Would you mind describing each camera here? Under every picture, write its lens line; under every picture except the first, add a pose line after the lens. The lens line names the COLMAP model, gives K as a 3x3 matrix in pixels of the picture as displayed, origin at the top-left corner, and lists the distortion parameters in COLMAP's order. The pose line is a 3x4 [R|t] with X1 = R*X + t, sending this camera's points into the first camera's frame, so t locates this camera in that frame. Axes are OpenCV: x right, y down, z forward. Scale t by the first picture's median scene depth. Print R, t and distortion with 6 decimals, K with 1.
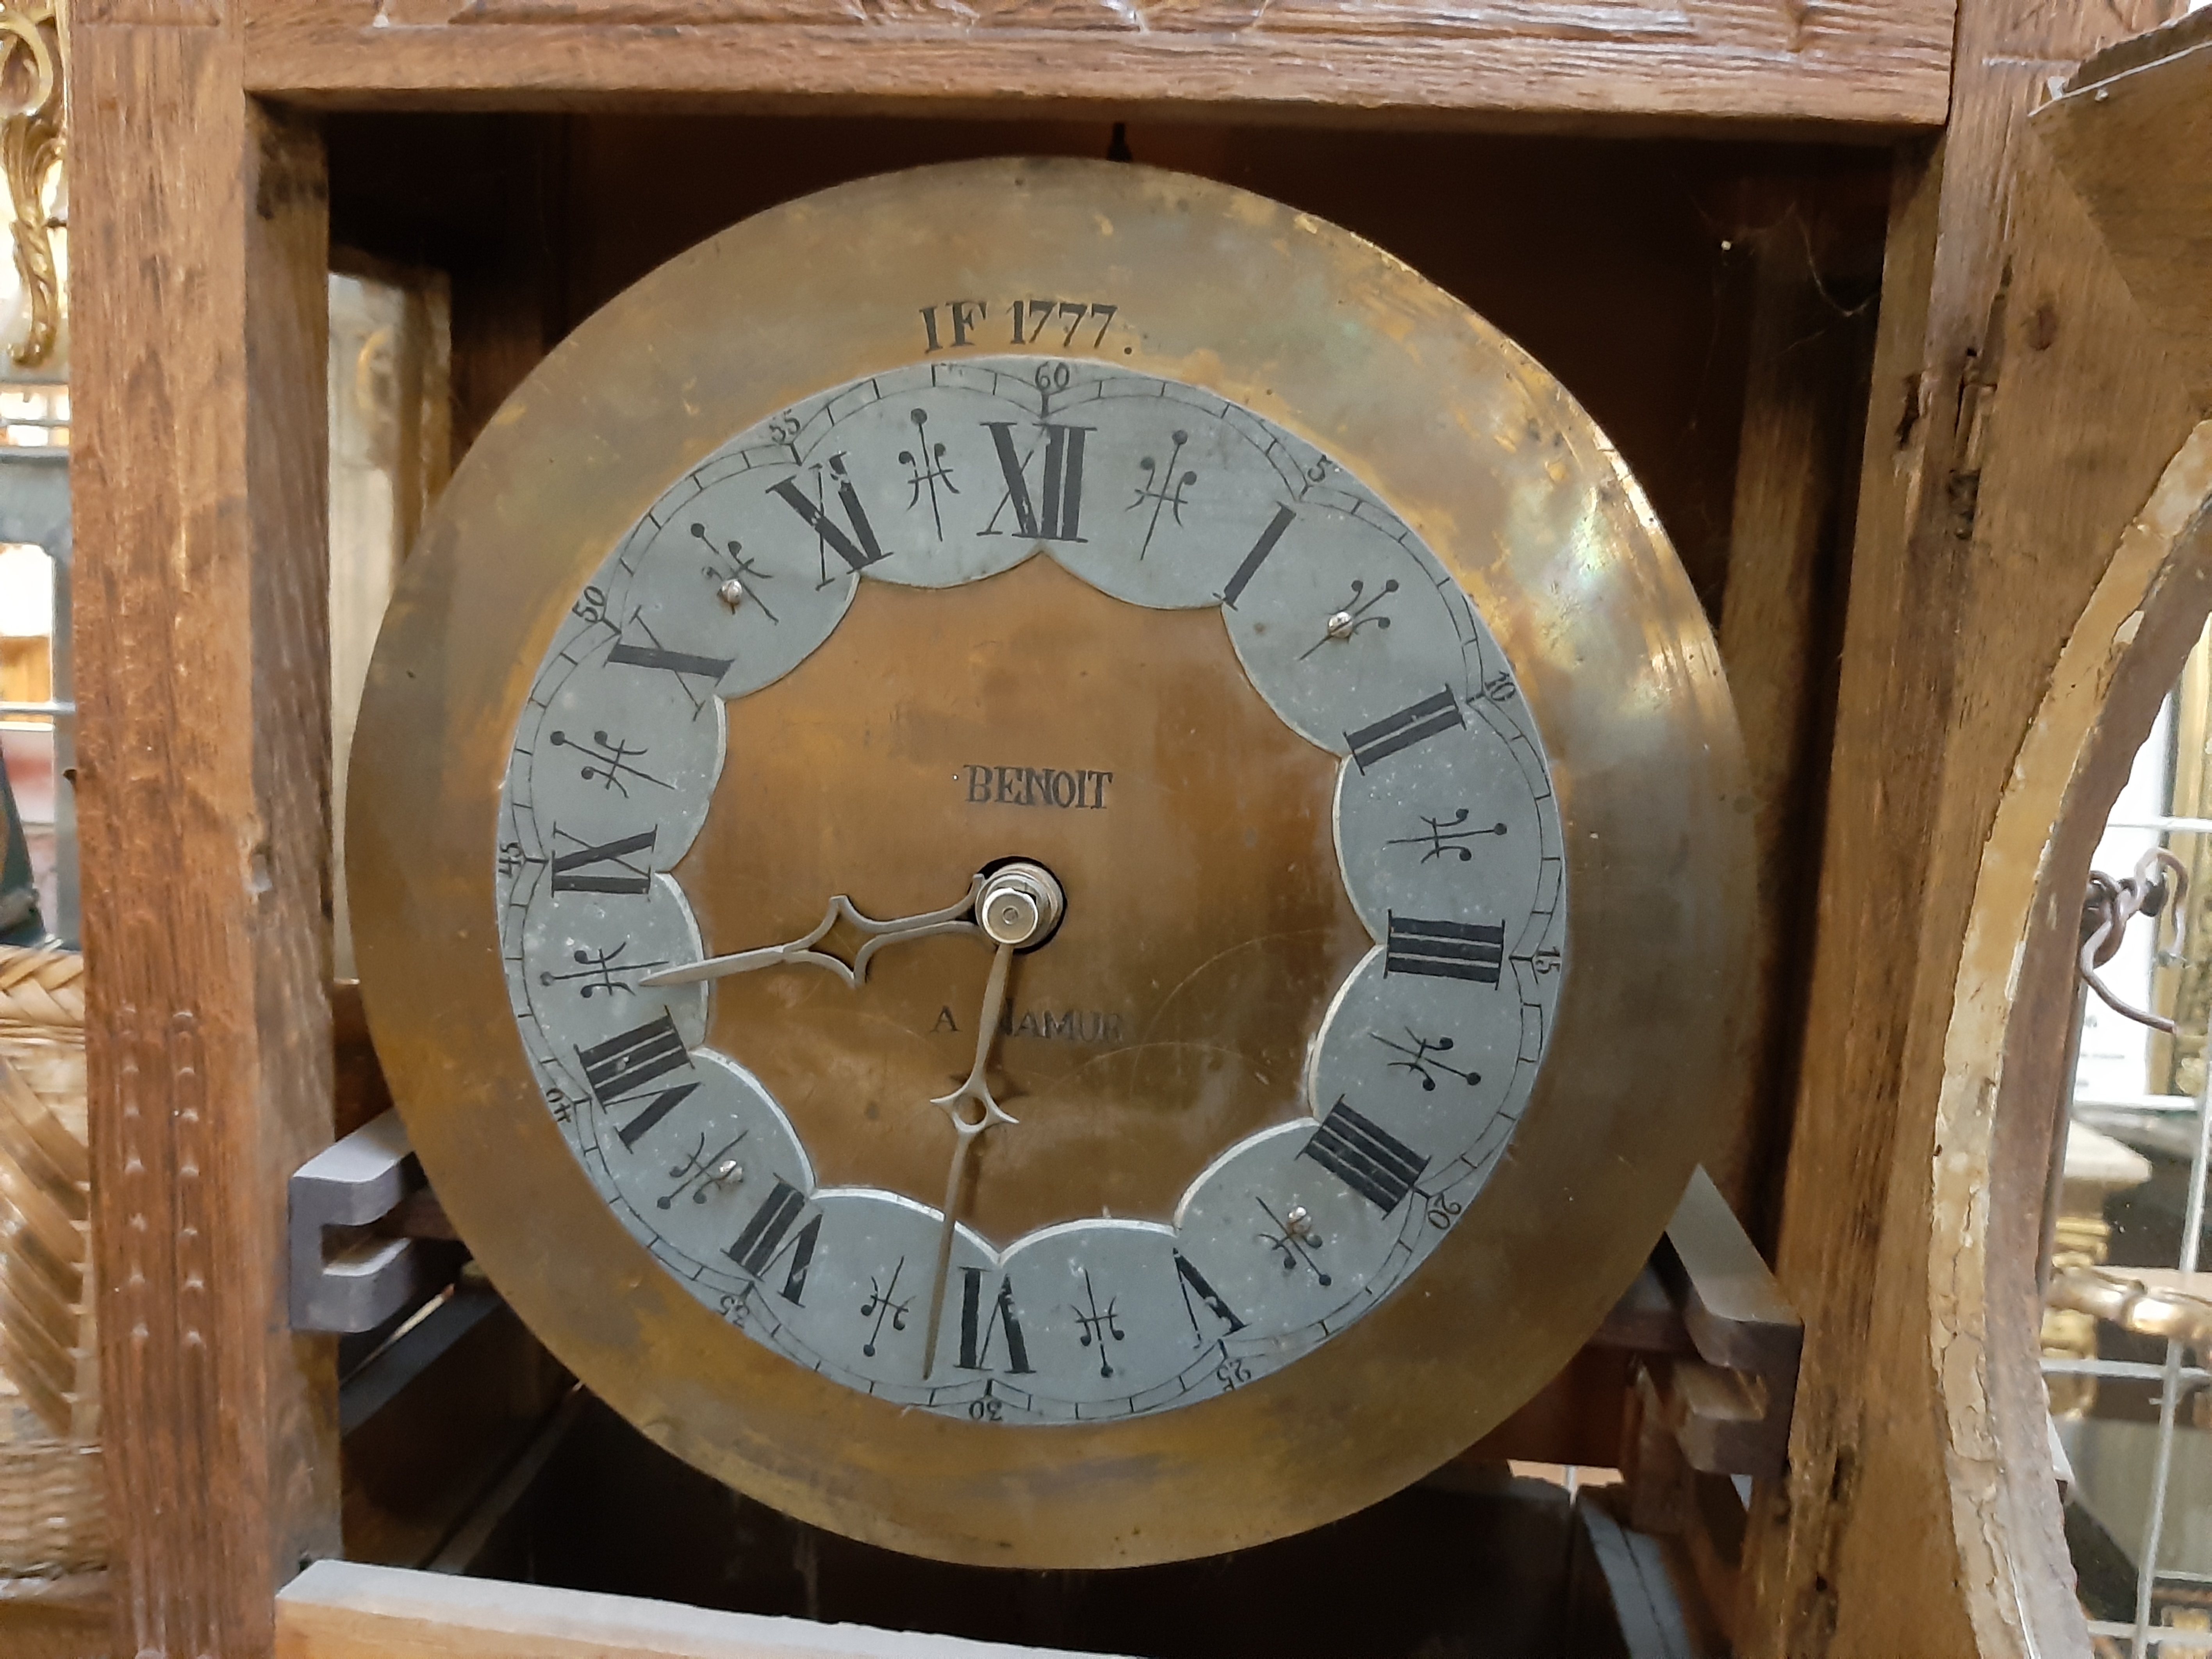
lens RADIAL K [[1764.4, 0, 1084.1], [0, 1764.4, 830.0], [0, 0, 1]] dist [-0.008155, -0.098739]
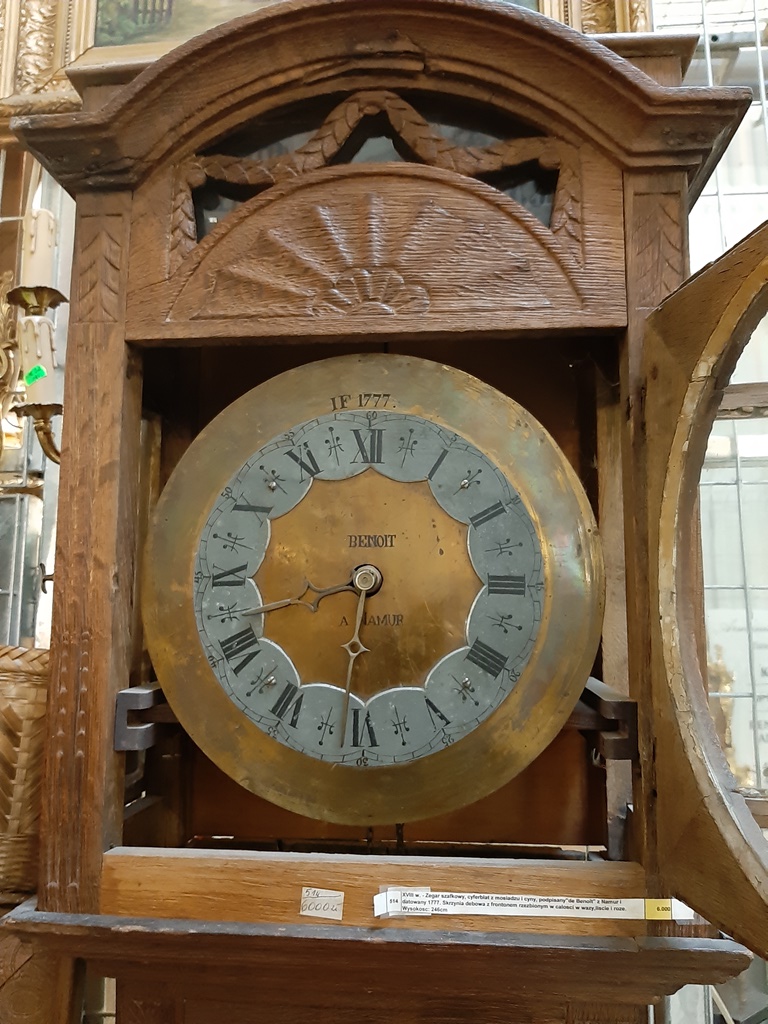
lens RADIAL K [[803.3, 0, 384.0], [0, 803.3, 512.0], [0, 0, 1]] dist [0.002761, -0.174416]
pose [[0.998805, -0.041684, 0.025501, -0.038930], [0.046889, 0.964476, -0.259976, 0.292643], [-0.013759, 0.260861, 0.965278, -0.377490]]
